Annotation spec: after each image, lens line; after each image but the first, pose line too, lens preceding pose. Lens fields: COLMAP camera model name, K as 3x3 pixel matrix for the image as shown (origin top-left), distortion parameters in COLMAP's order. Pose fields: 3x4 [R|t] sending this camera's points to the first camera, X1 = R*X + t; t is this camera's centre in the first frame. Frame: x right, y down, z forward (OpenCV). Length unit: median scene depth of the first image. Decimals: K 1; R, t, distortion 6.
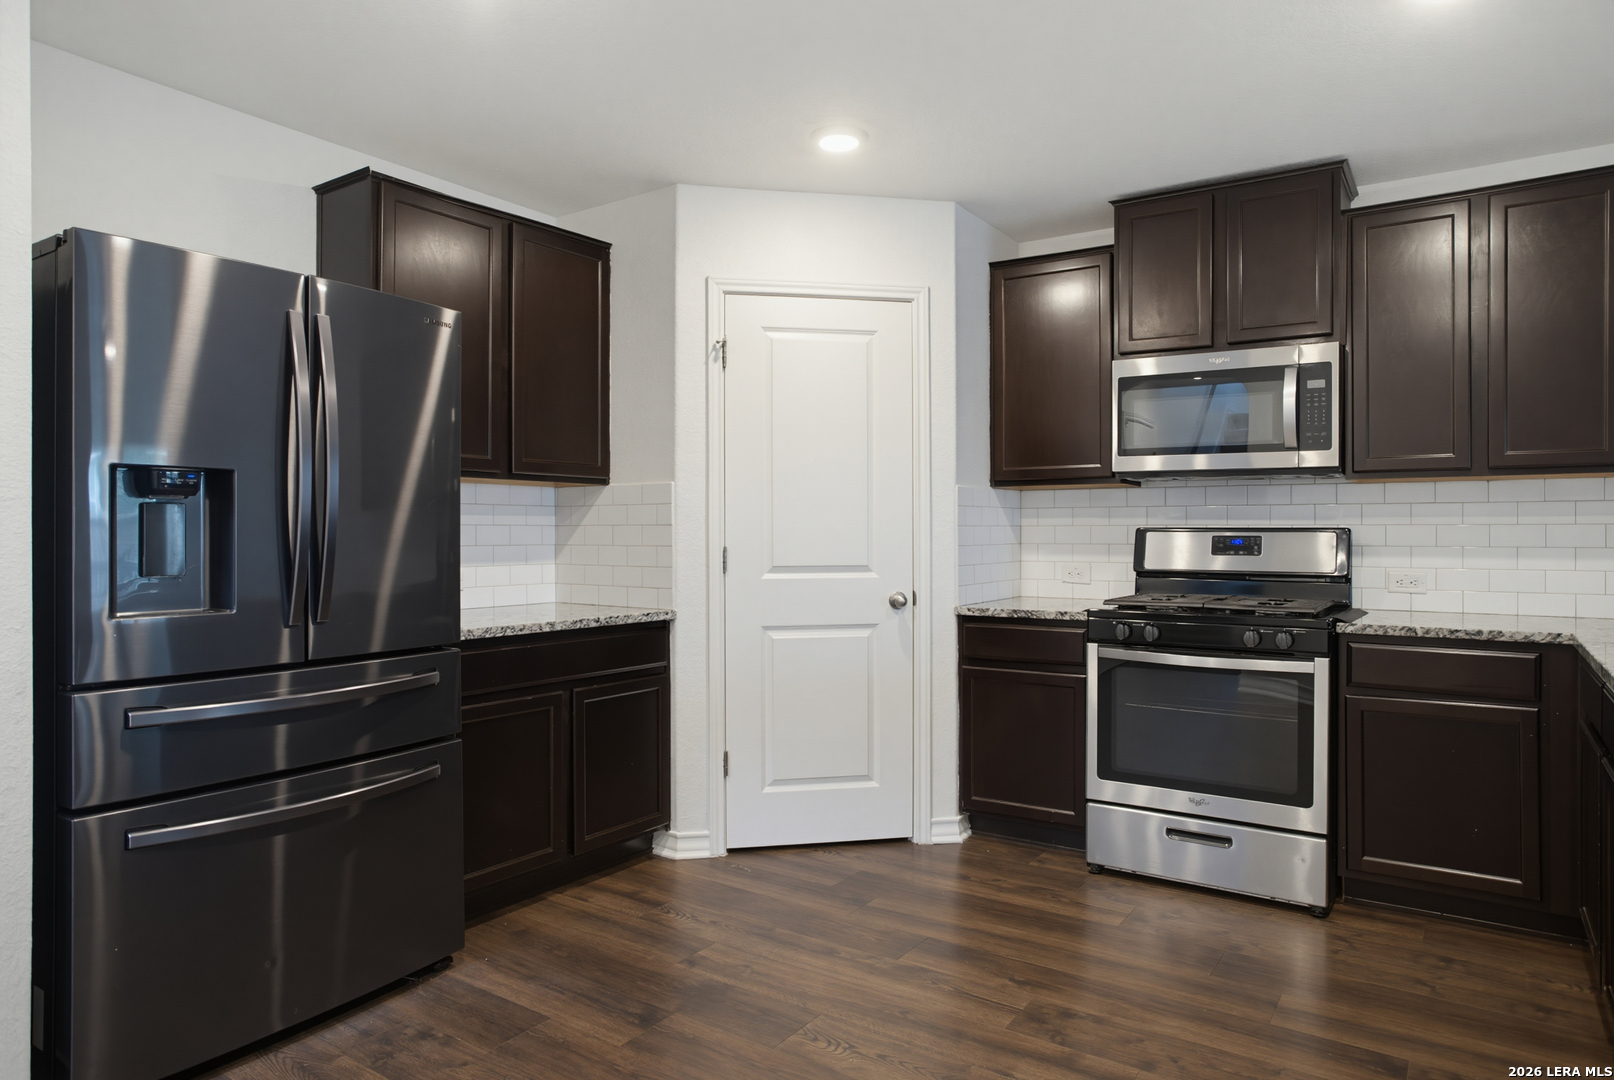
lens RADIAL K [[986.2, 0, 807.0], [0, 986.2, 540.0], [0, 0, 1]] dist [-0.033053, 0.002573]
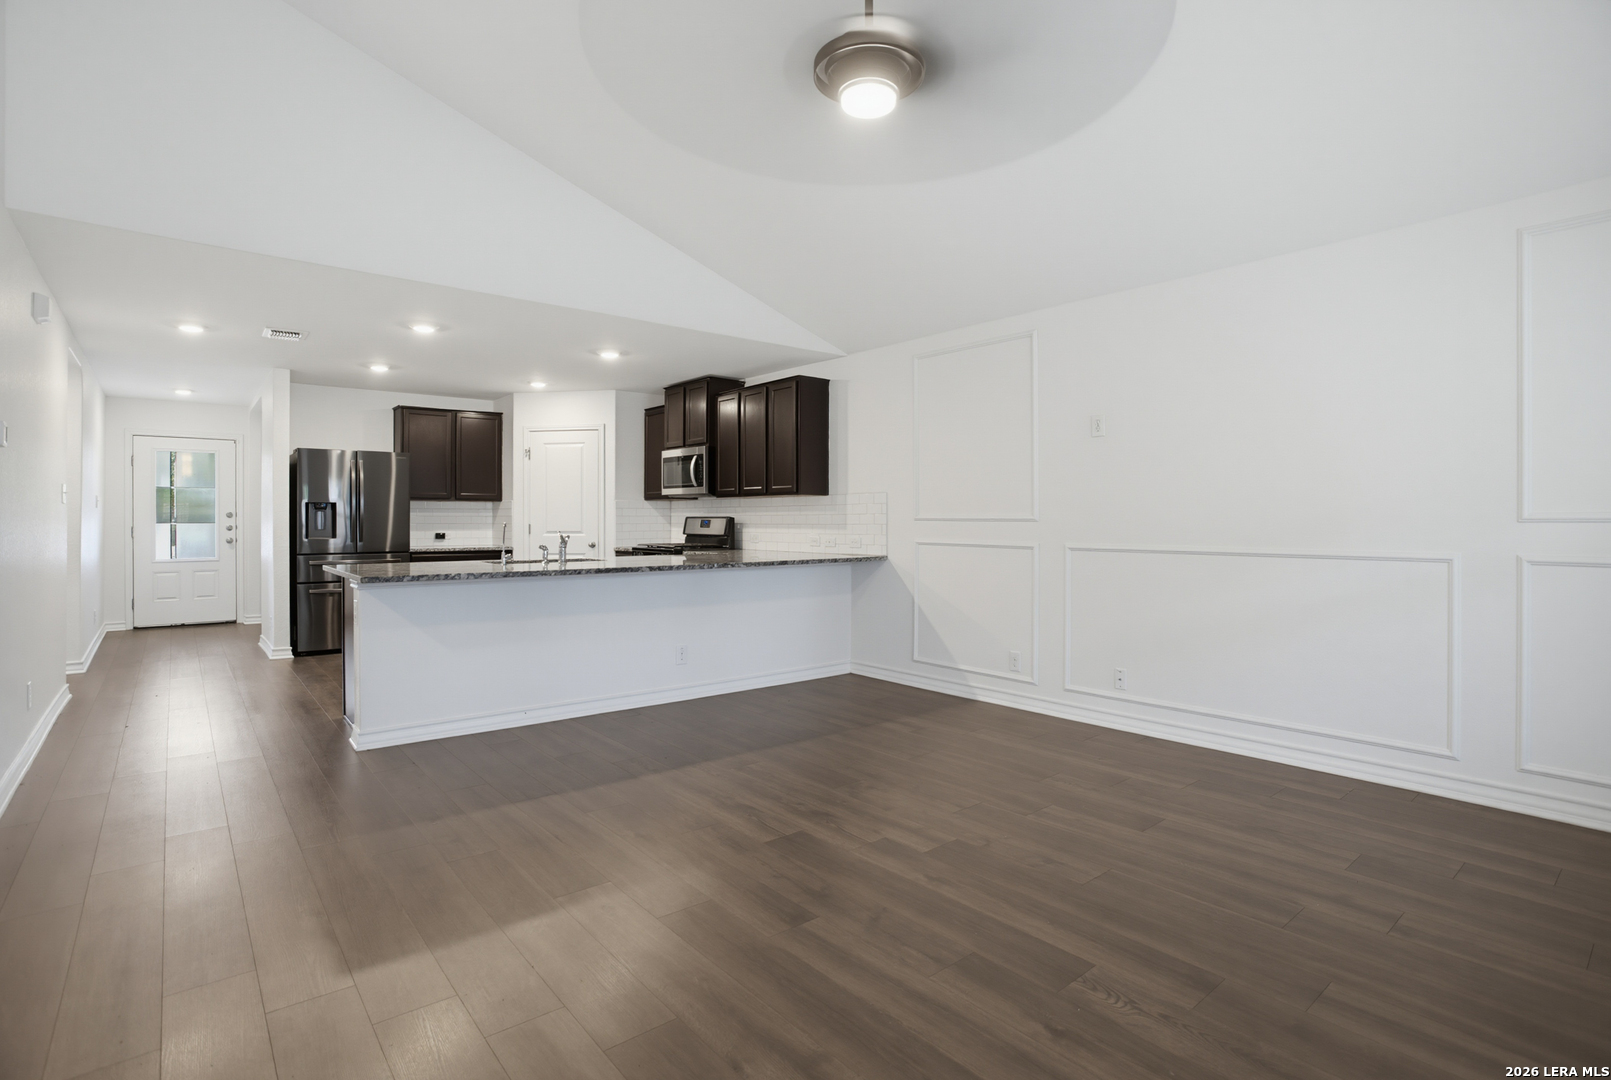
lens RADIAL K [[808.0, 0, 789.1], [0, 808.0, 525.6], [0, 0, 1]] dist [-0.054904, 0.027783]
pose [[0.954350, 0.001442, -0.298687, 1.276178], [-0.001953, 0.999997, -0.001412, 0.013166], [0.298684, 0.001930, 0.954350, -0.919342]]
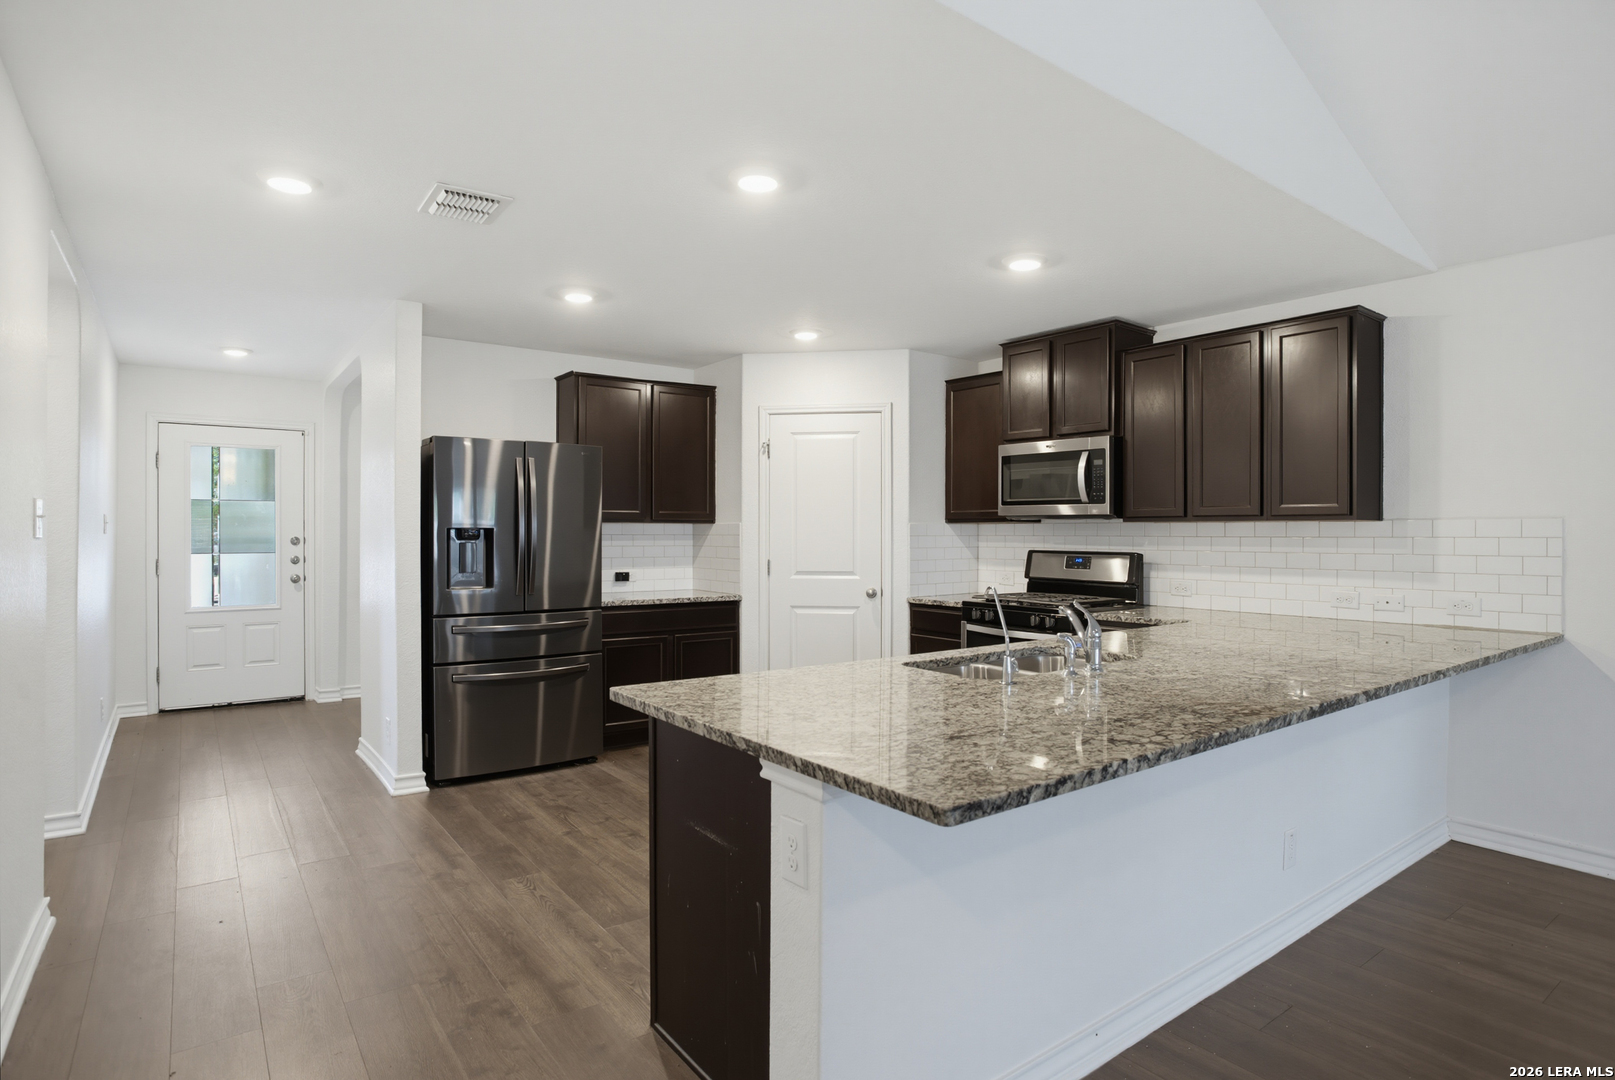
lens RADIAL K [[875.1, 0, 807.5], [0, 875.1, 540.0], [0, 0, 1]] dist [-0.070015, 0.043743]
pose [[0.944677, 0.005080, -0.327964, 0.491283], [-0.005416, 0.999985, -0.000112, -0.028112], [0.327959, 0.001882, 0.944690, -0.443832]]
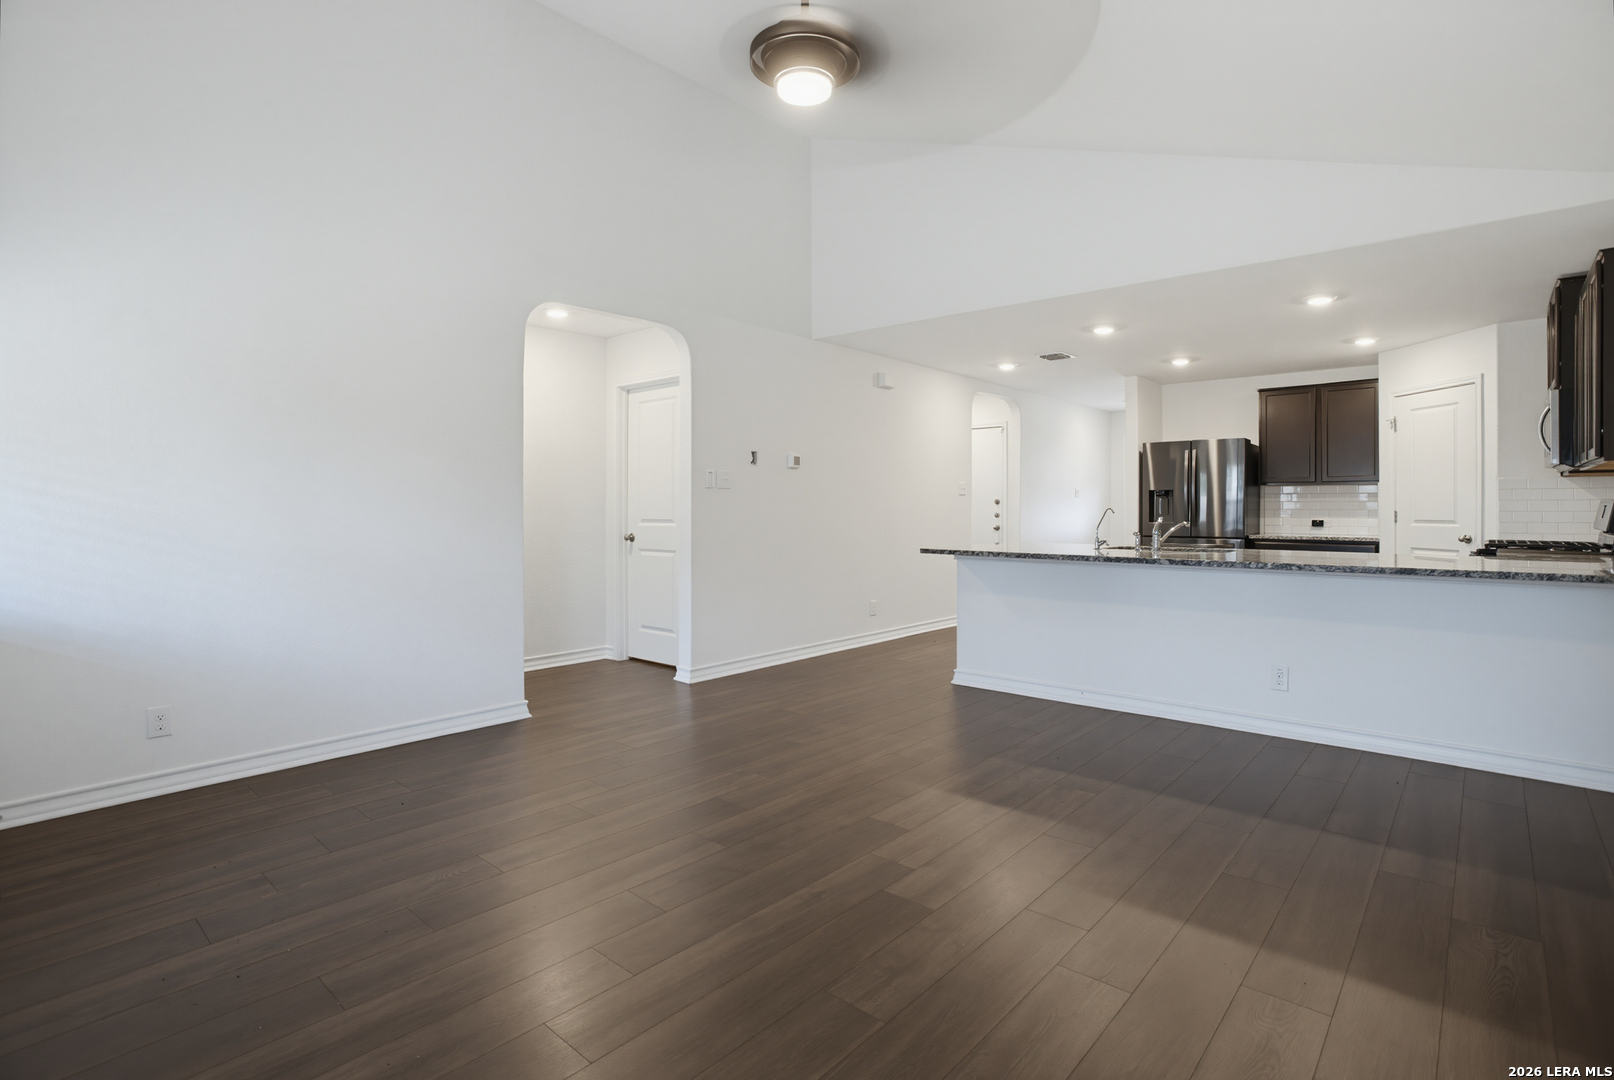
lens RADIAL K [[796.8, 0, 813.0], [0, 796.8, 505.2], [0, 0, 1]] dist [-0.003025, -0.000466]
pose [[-0.113390, -0.001973, -0.993549, 1.858931], [-0.007050, 0.999974, -0.001181, 0.006112], [0.993526, 0.006871, -0.113401, -0.105947]]
